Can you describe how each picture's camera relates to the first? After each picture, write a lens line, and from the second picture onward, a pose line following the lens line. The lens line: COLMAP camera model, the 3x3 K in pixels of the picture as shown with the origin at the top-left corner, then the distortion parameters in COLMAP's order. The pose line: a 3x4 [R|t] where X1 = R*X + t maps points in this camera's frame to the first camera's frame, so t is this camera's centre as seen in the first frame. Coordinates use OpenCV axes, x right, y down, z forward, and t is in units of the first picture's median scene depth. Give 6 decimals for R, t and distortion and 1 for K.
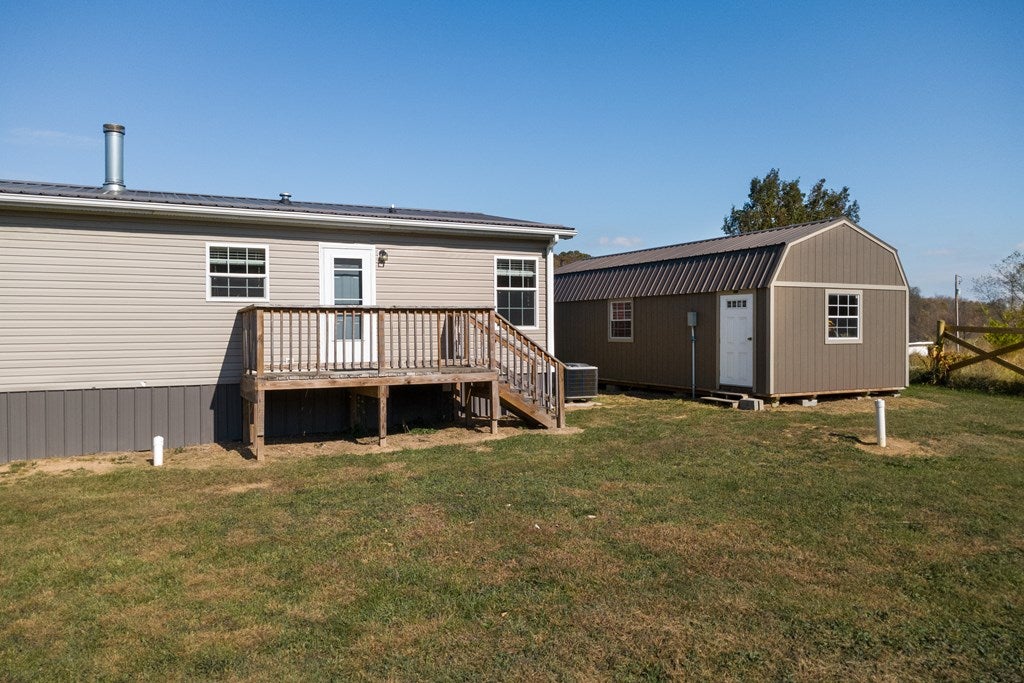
lens RADIAL K [[728.0, 0, 512.0], [0, 728.0, 341.5], [0, 0, 1]] dist [0.007105, 0.003357]
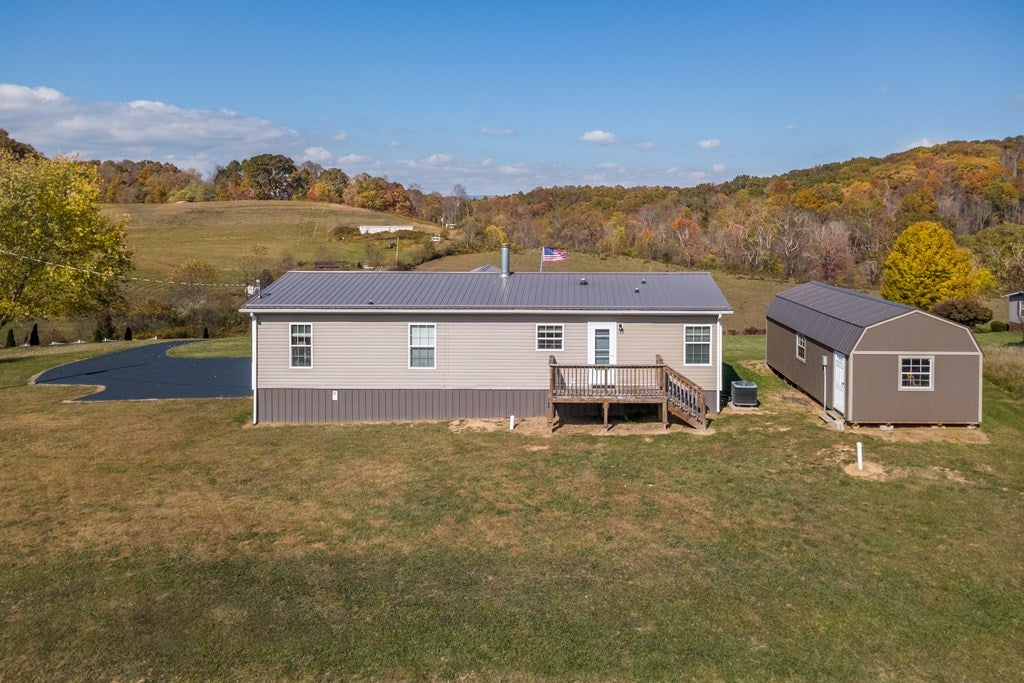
lens RADIAL K [[747.5, 0, 568.9], [0, 747.5, 226.8], [0, 0, 1]] dist [0.002753, 0.005365]
pose [[0.893745, 0.014571, -0.448339, 0.597706], [-0.019132, 0.999801, -0.005645, -0.375703], [0.448168, 0.013623, 0.893846, -0.857658]]
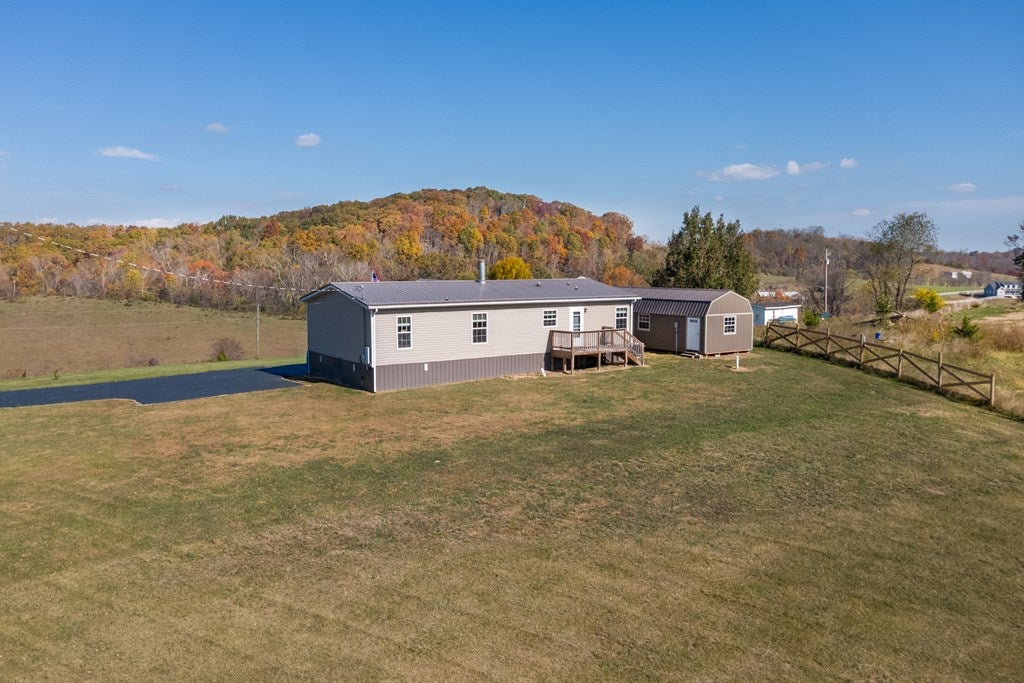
lens RADIAL K [[781.0, 0, 491.8], [0, 781.0, 328.7], [0, 0, 1]] dist [-0.005072, -0.000918]
pose [[0.993423, -0.004894, 0.114397, -0.957120], [-0.002157, 0.998109, 0.061432, -0.242596], [-0.114482, -0.061275, 0.991534, -2.246704]]
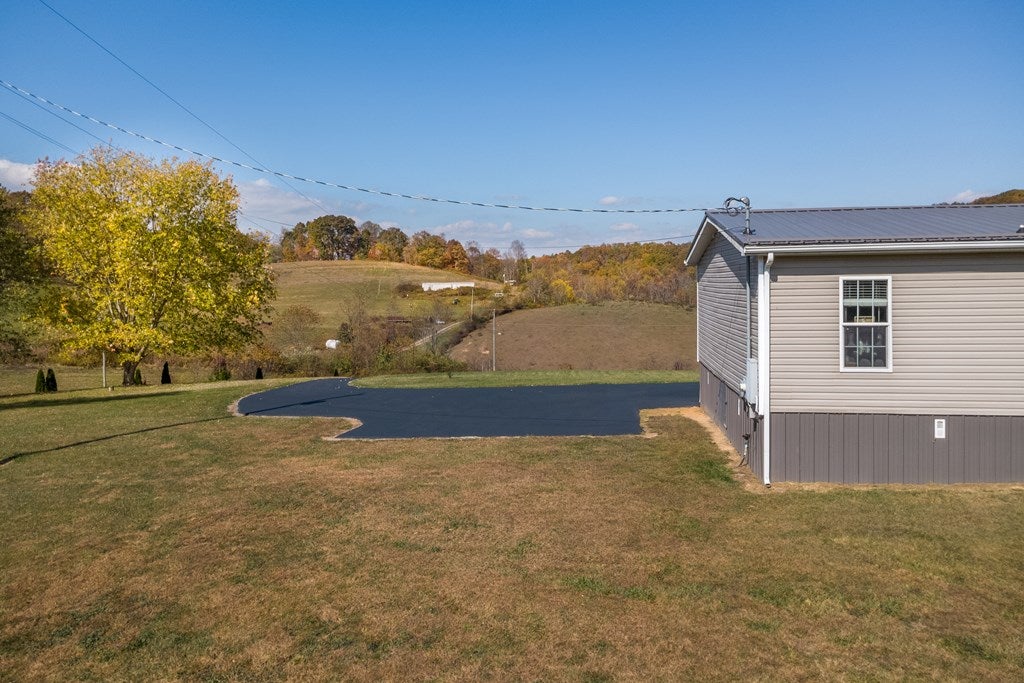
lens RADIAL K [[742.2, 0, 506.8], [0, 742.2, 297.8], [0, 0, 1]] dist [0.003491, 0.001205]
pose [[0.824434, 0.009184, -0.565883, -0.787424], [-0.004976, 0.999947, 0.008979, -0.092879], [0.565936, -0.004587, 0.824436, -0.427173]]
